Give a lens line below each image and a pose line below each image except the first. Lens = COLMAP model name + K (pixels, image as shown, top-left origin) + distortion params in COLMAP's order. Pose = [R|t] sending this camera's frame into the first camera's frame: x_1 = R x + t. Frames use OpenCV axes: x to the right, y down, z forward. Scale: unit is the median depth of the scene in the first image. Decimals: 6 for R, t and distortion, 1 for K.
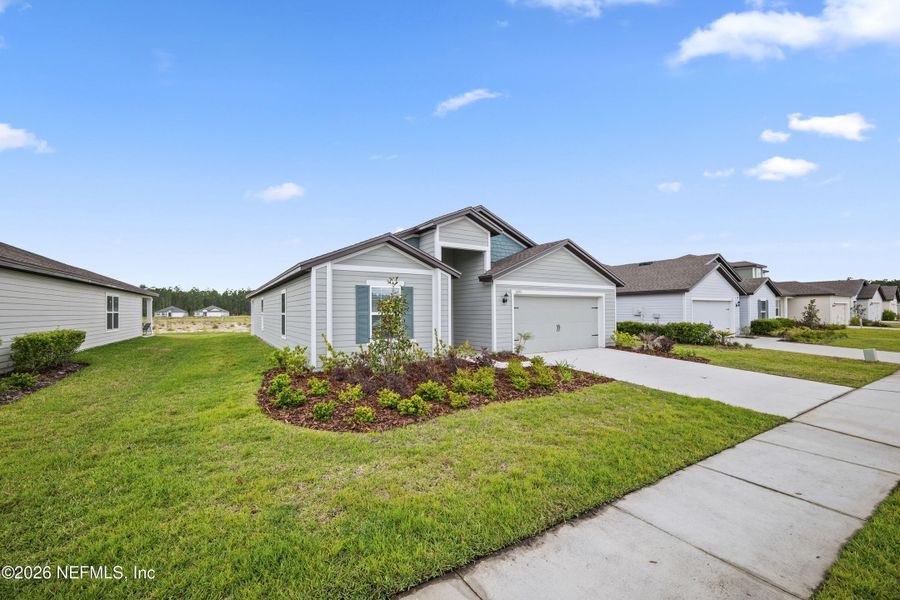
lens RADIAL K [[374.6, 0, 453.1], [0, 374.6, 312.4], [0, 0, 1]] dist [-0.011468, -0.000034]
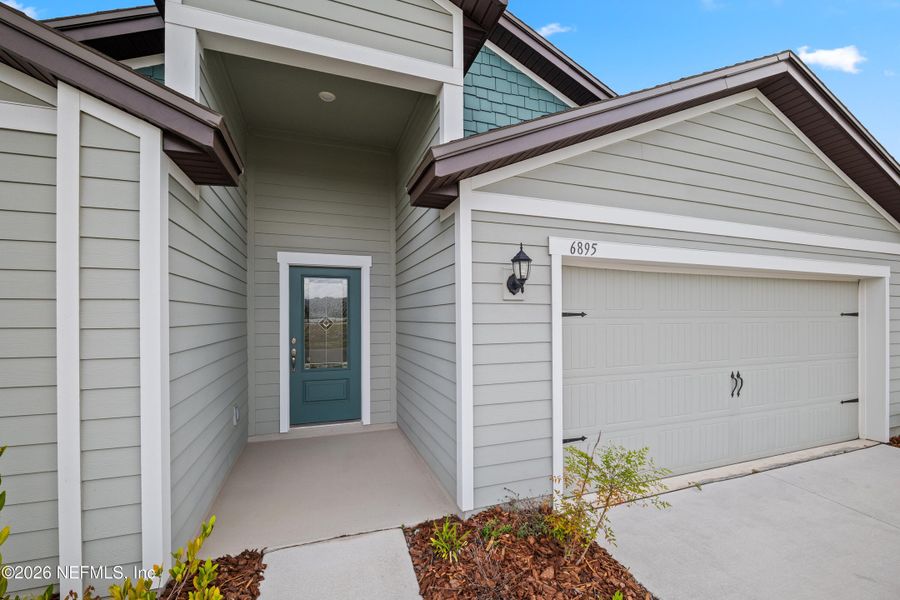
lens RADIAL K [[351.6, 0, 435.5], [0, 351.6, 313.2], [0, 0, 1]] dist [-0.009391, -0.000127]
pose [[0.966884, 0.004330, -0.255179, 0.150015], [-0.005592, 0.999975, -0.004223, -0.012020], [0.255154, 0.005510, 0.966885, 0.807035]]
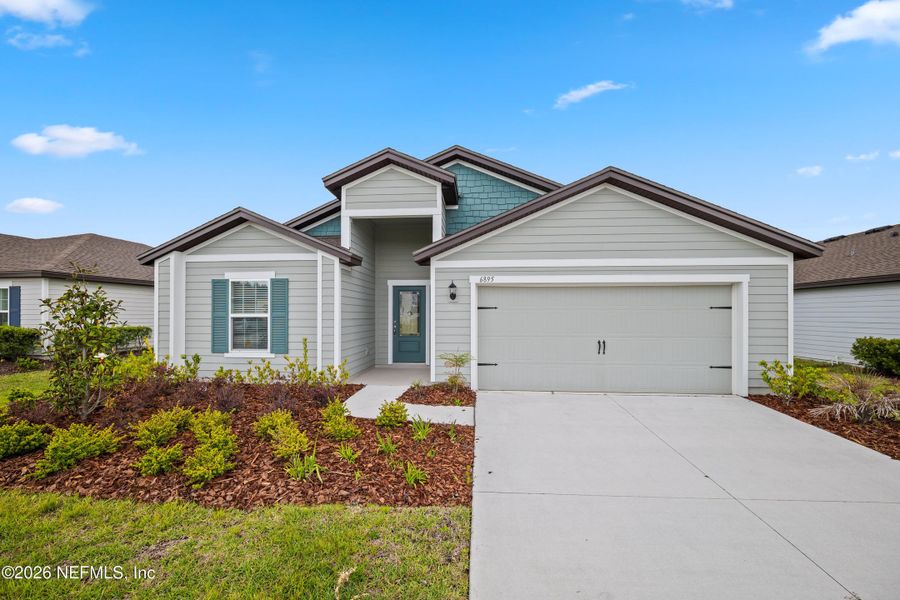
lens RADIAL K [[374.6, 0, 453.1], [0, 374.6, 312.4], [0, 0, 1]] dist [-0.011468, -0.000034]
pose [[0.784819, 0.002960, -0.619718, 0.516878], [-0.007739, 0.999957, -0.005024, -0.002022], [0.619677, 0.008739, 0.784809, 0.562131]]
